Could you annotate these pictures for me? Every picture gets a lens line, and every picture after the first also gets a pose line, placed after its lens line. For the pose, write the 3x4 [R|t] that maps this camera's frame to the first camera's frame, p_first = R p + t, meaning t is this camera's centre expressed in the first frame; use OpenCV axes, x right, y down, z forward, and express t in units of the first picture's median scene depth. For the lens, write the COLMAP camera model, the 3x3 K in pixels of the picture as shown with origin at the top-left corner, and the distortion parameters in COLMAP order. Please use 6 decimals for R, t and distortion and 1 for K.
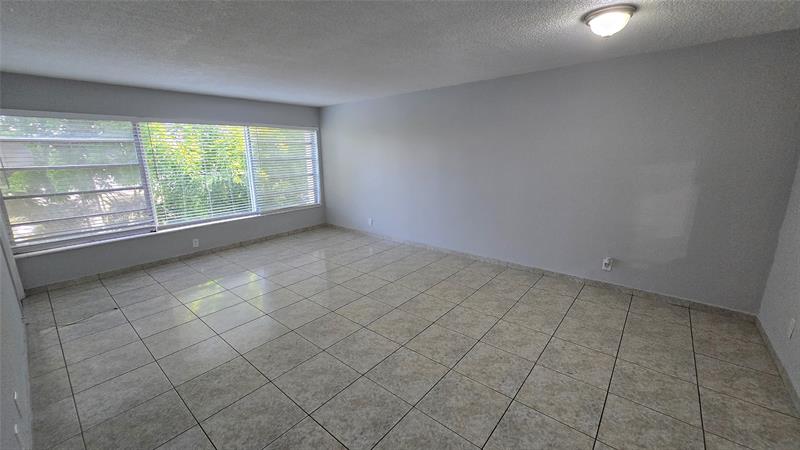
lens RADIAL K [[313.8, 0, 396.1], [0, 313.8, 220.7], [0, 0, 1]] dist [0.000886, 0.000094]
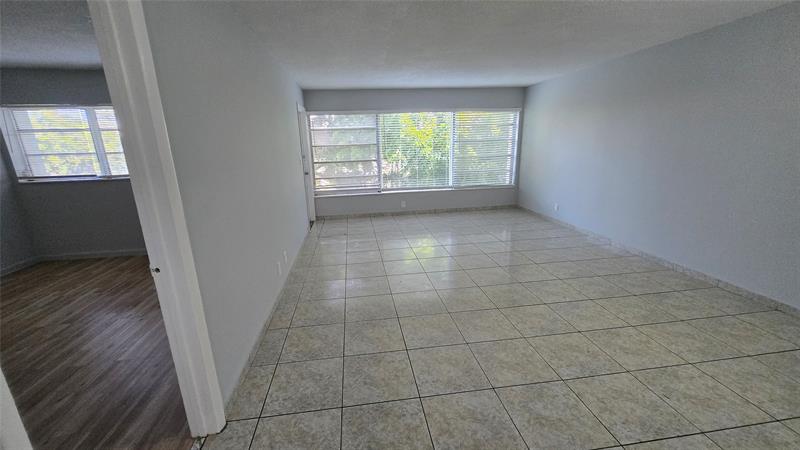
lens RADIAL K [[315.3, 0, 396.9], [0, 315.3, 224.3], [0, 0, 1]] dist [-0.000392, 0.000074]
pose [[0.753643, 0.163042, -0.636742, 0.200532], [-0.125051, 0.986619, 0.104621, 0.018176], [0.645279, 0.000778, 0.763947, -0.034660]]
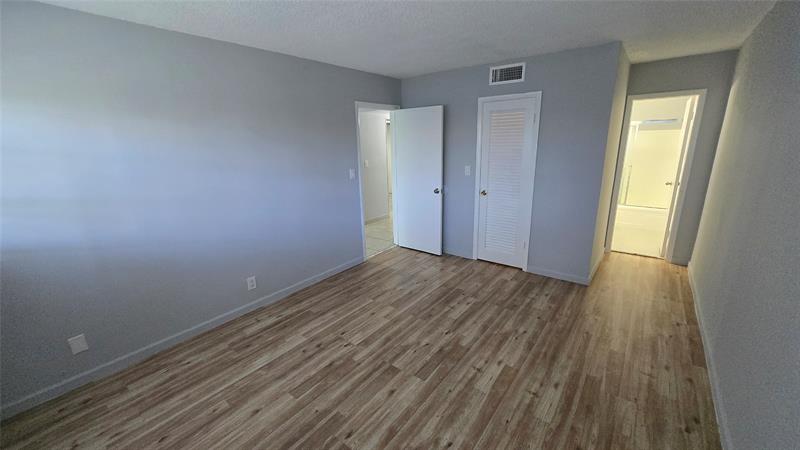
lens RADIAL K [[315.3, 0, 396.9], [0, 315.3, 224.3], [0, 0, 1]] dist [-0.000392, 0.000074]
pose [[-0.030373, -0.237661, 0.970873, -0.908591], [0.231949, 0.943131, 0.238126, 0.011898], [-0.972254, 0.232426, 0.026479, -0.049712]]
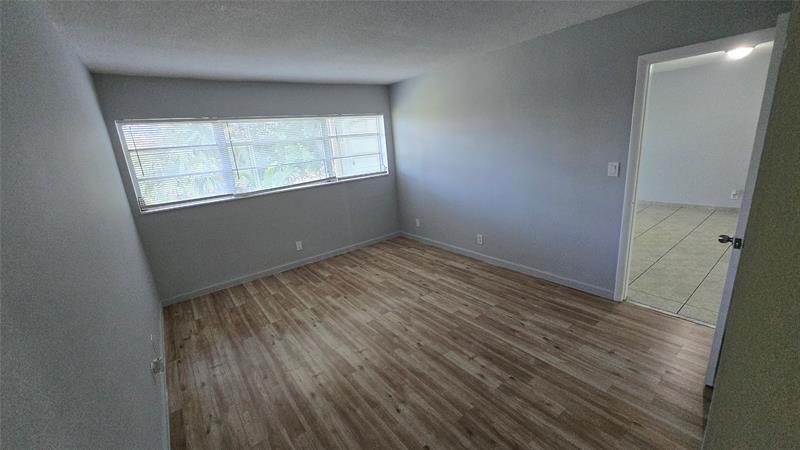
lens RADIAL K [[315.3, 0, 396.9], [0, 315.3, 224.3], [0, 0, 1]] dist [-0.000392, 0.000074]
pose [[0.975128, -0.001743, -0.221634, -0.375262], [0.016282, 0.997831, 0.063788, 0.104658], [0.221042, -0.065810, 0.973041, -0.547843]]
